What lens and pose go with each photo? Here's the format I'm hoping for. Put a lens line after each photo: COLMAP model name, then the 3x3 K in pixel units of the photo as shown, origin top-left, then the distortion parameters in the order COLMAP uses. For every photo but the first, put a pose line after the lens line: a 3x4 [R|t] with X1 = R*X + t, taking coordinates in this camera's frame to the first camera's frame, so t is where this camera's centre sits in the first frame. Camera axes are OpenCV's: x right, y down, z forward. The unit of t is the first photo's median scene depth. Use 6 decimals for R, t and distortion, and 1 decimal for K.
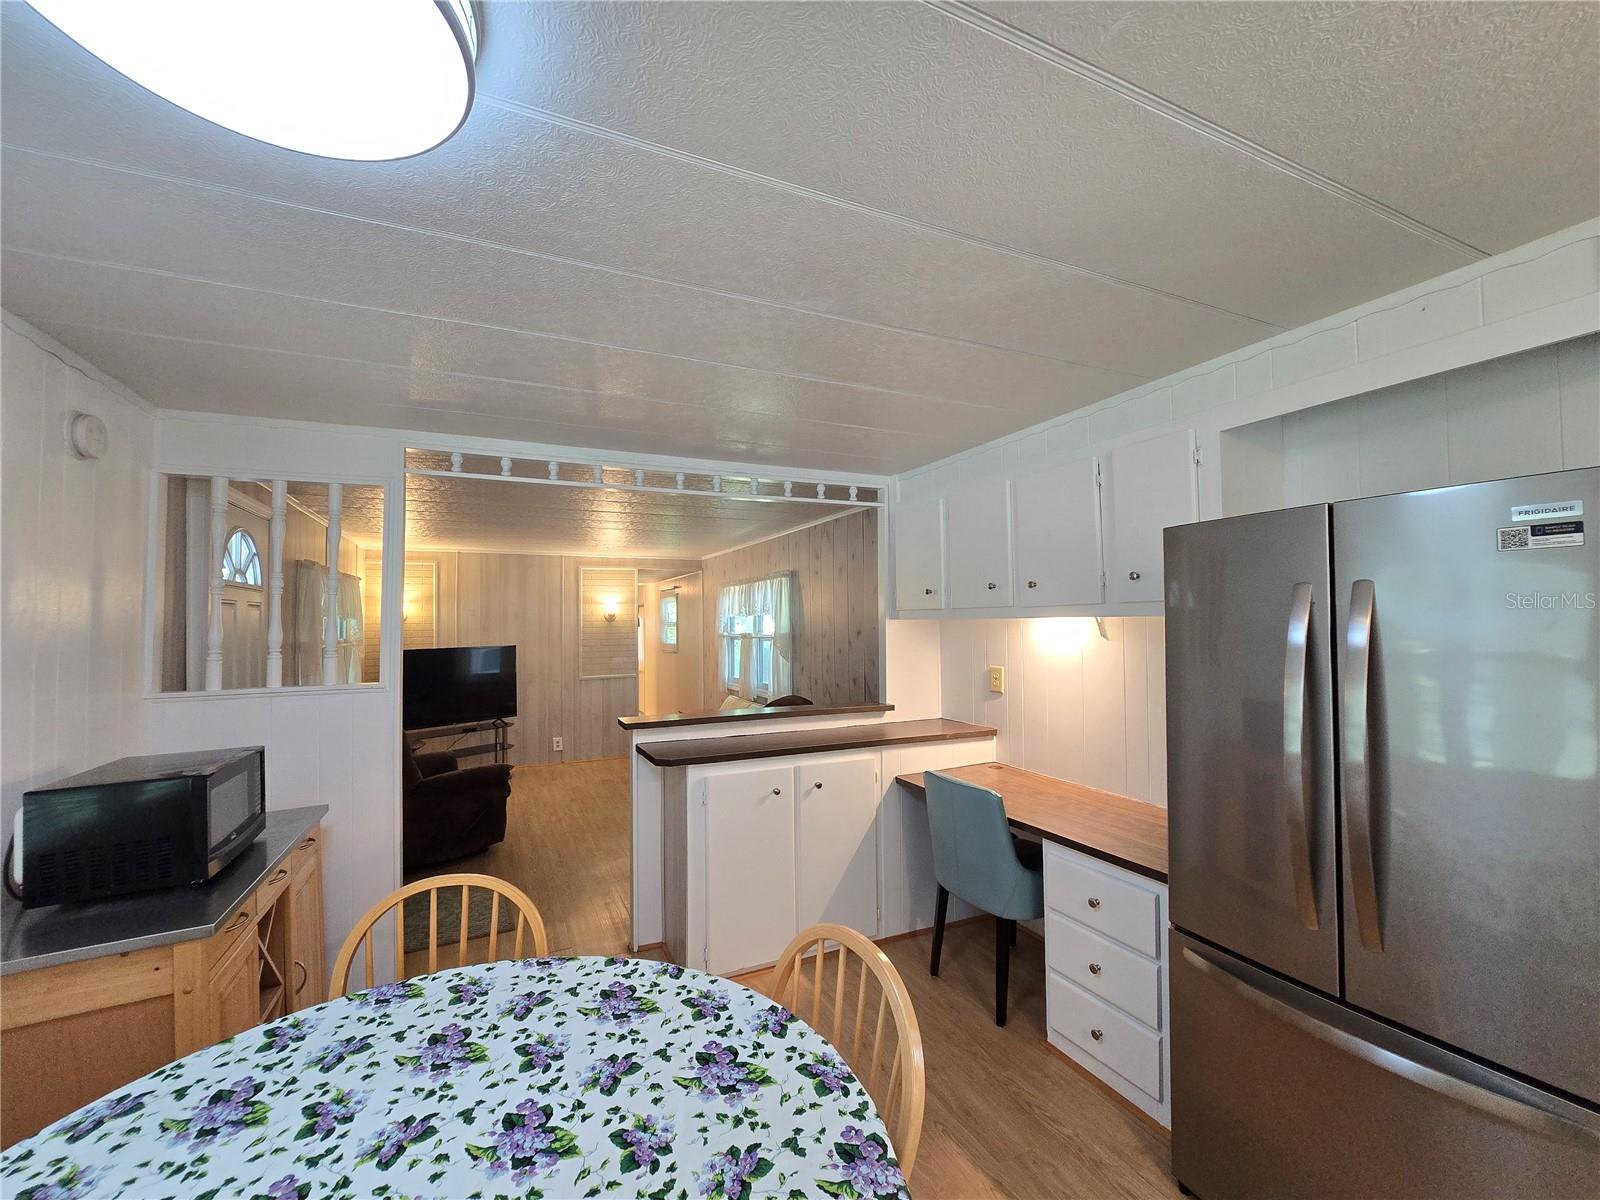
lens RADIAL K [[655.5, 0, 800.0], [0, 655.5, 606.5], [0, 0, 1]] dist [-0.000944, 0.000331]
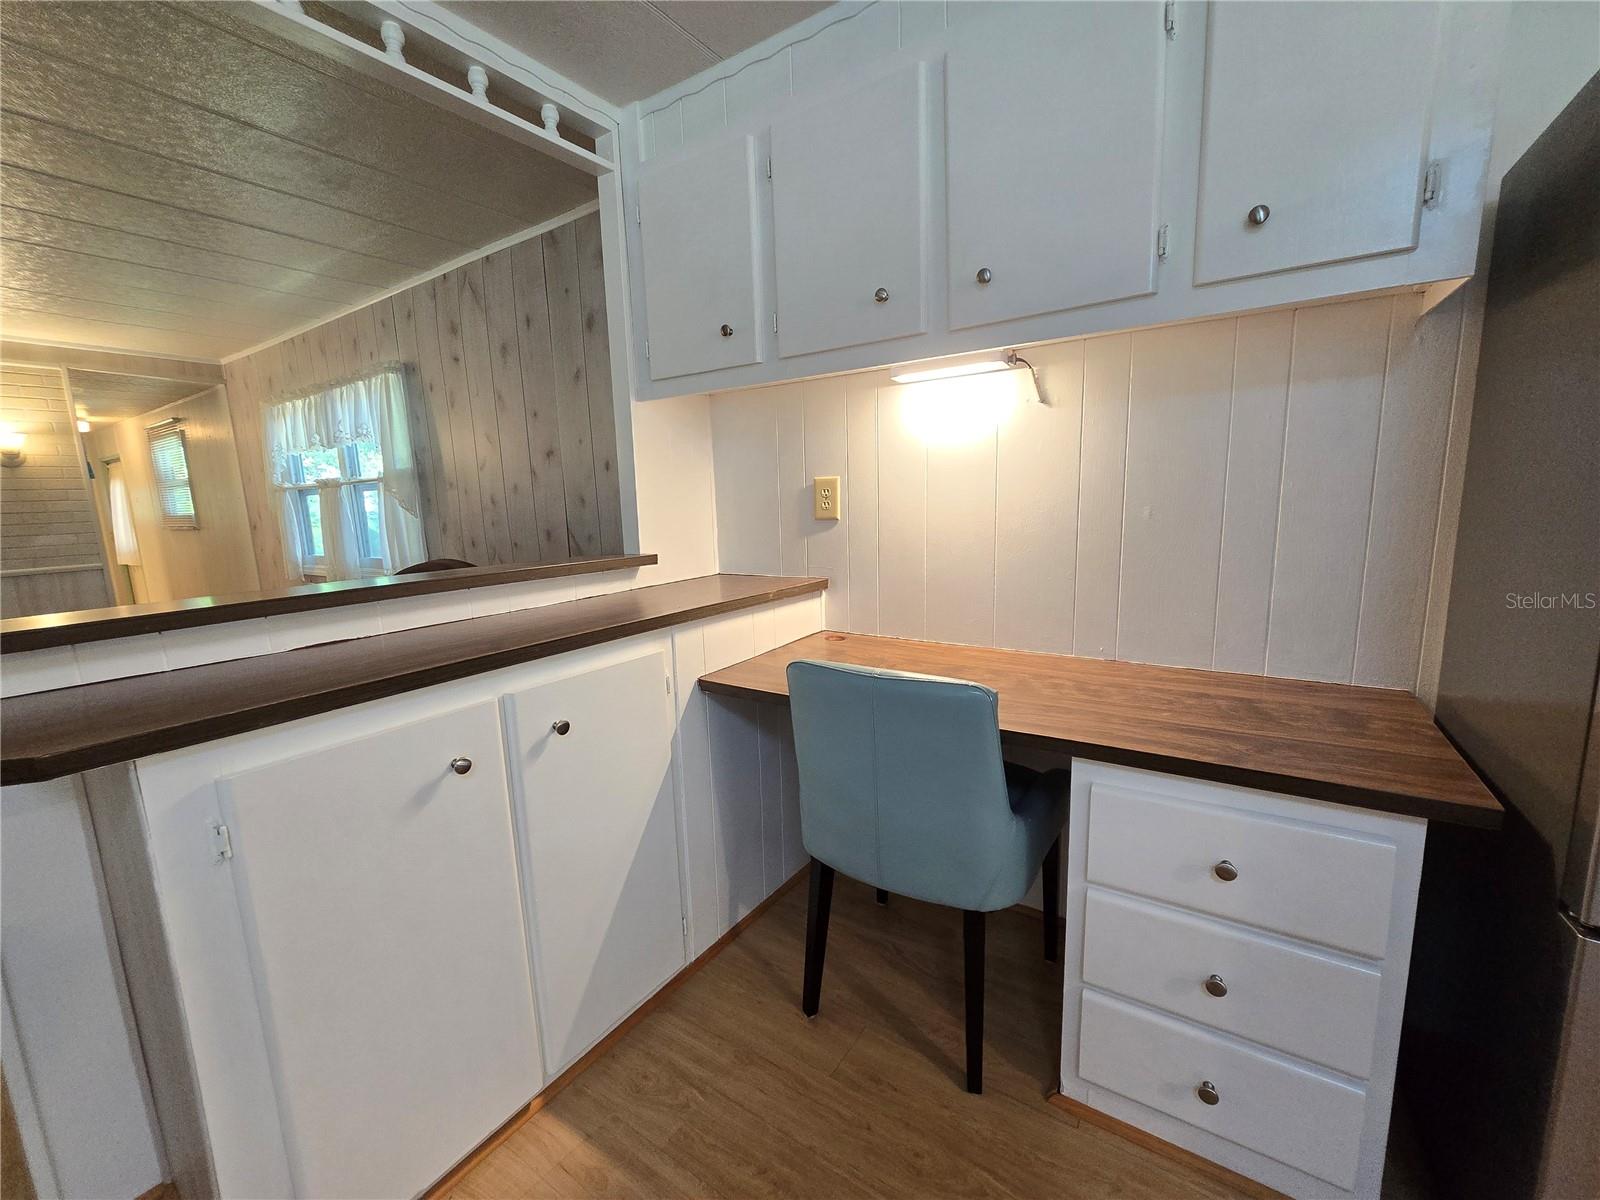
lens RADIAL K [[655.5, 0, 796.0], [0, 655.5, 601.5], [0, 0, 1]] dist [-0.000944, 0.000331]
pose [[0.862458, -0.099217, 0.496309, -0.039198], [0.012402, 0.984446, 0.175250, 0.097893], [-0.505977, -0.144990, 0.850274, 0.477329]]
